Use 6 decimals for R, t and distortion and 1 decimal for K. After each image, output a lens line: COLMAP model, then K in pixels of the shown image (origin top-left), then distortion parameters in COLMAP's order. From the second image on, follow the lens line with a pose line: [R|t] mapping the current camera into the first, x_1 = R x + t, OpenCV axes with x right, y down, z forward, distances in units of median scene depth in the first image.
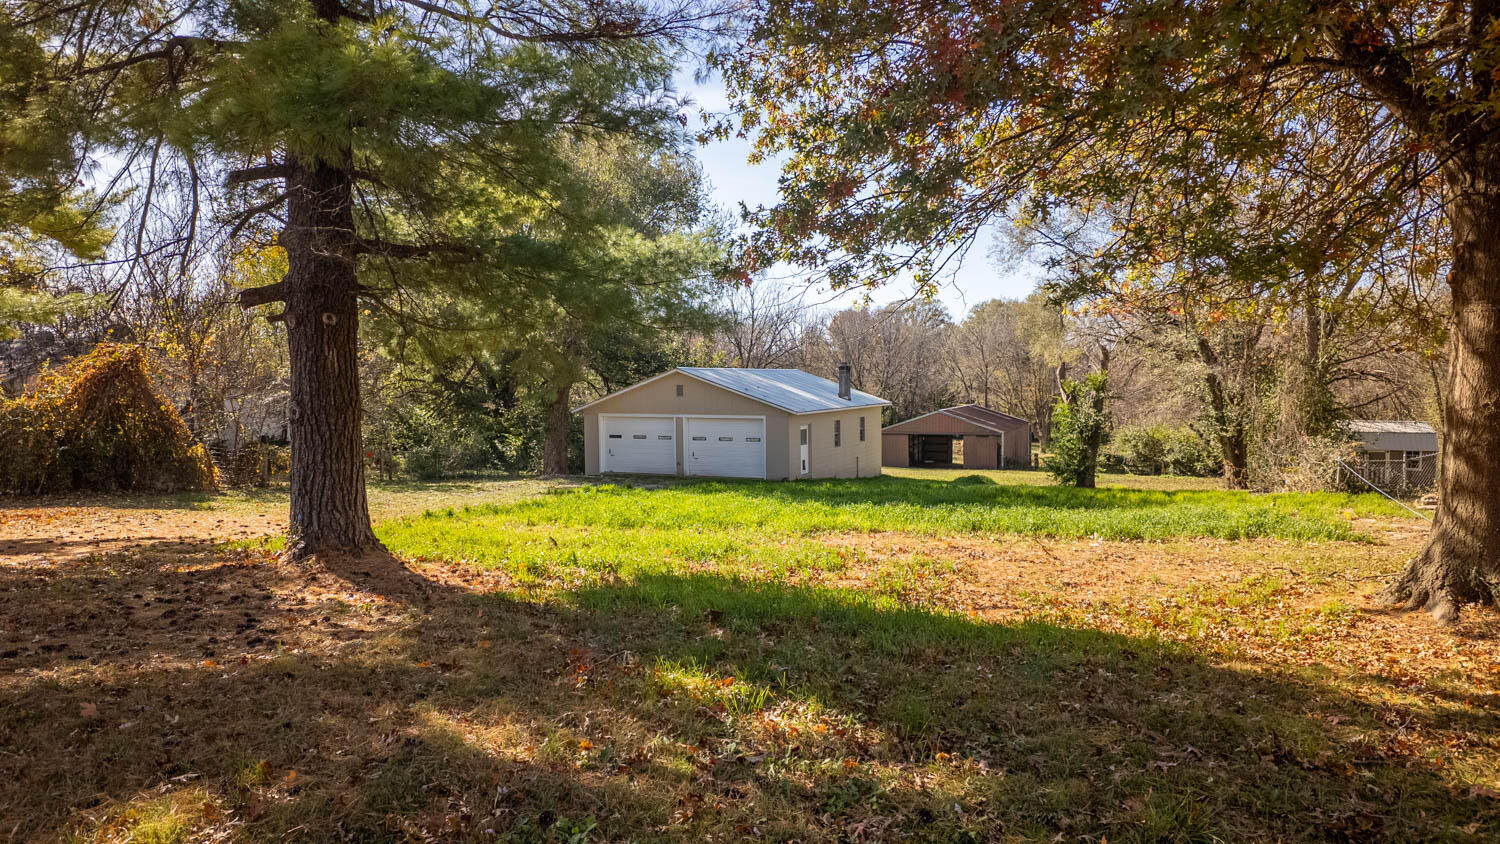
lens RADIAL K [[844.4, 0, 748.8], [0, 844.4, 418.0], [0, 0, 1]] dist [0.008539, -0.022722]
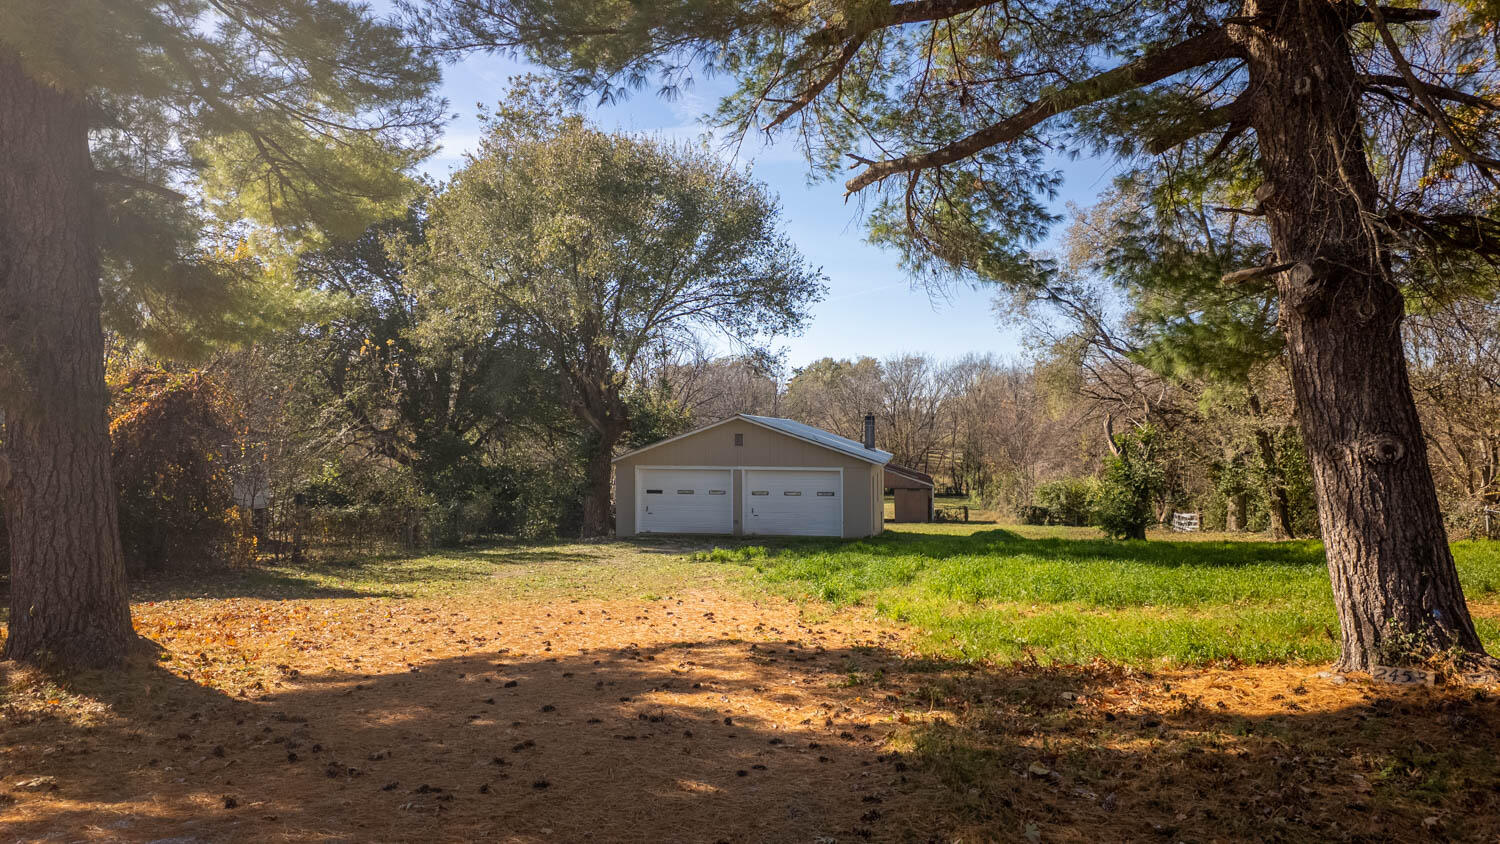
lens RADIAL K [[844.4, 0, 753.3], [0, 844.4, 436.8], [0, 0, 1]] dist [0.008539, -0.022722]
pose [[0.966462, 0.011798, 0.256537, -1.048371], [-0.000833, 0.999083, -0.042809, 0.010225], [-0.256807, 0.041160, 0.965586, 0.481051]]
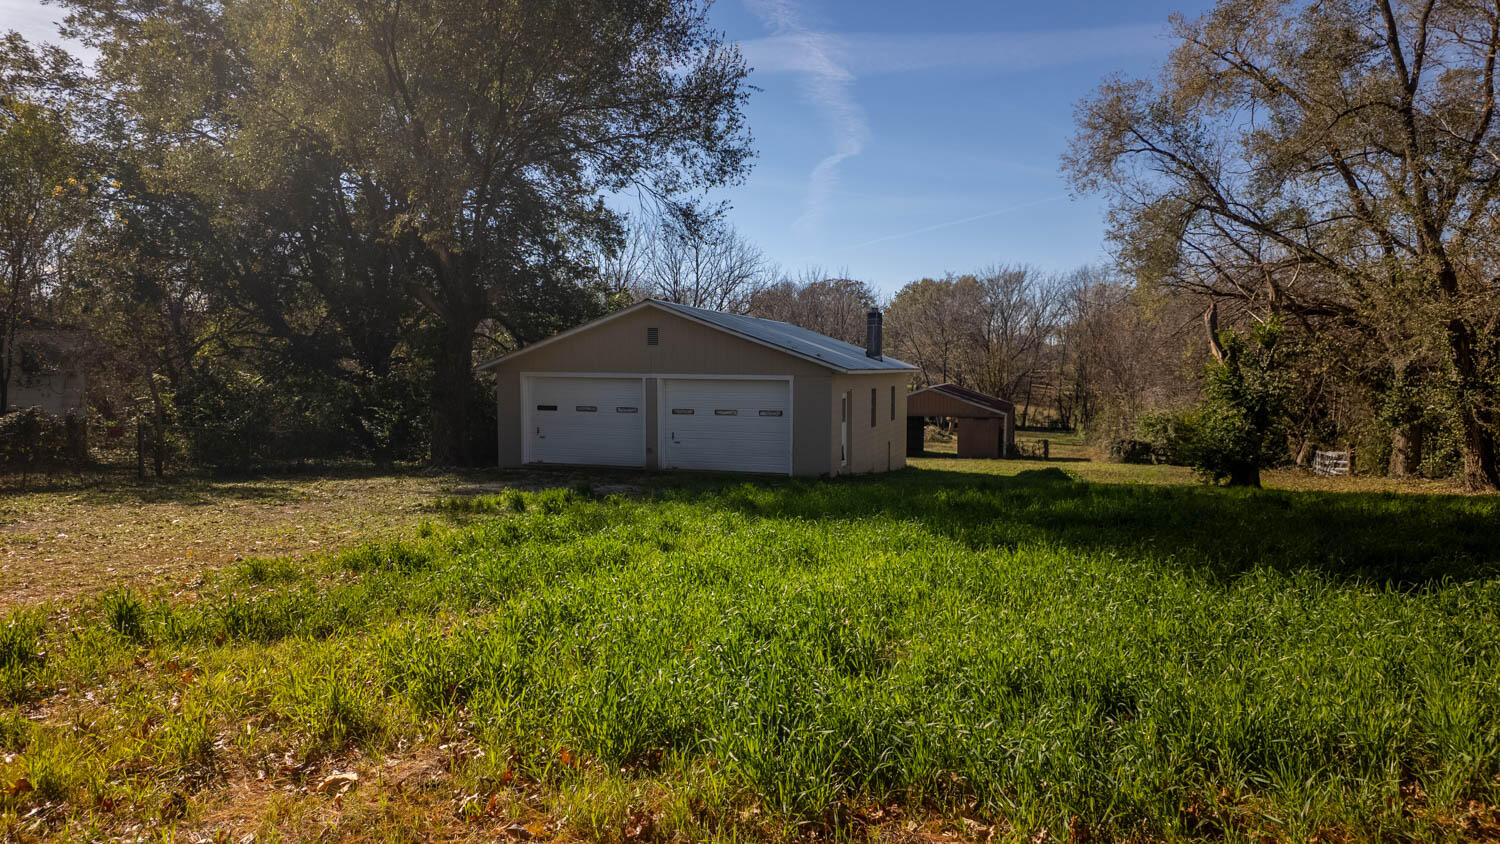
lens RADIAL K [[844.4, 0, 749.9], [0, 844.4, 442.7], [0, 0, 1]] dist [0.008539, -0.022722]
pose [[0.992891, 0.004509, 0.118945, -0.297874], [-0.009752, 0.999004, 0.043539, 0.069731], [-0.118630, -0.044389, 0.991946, 1.261533]]
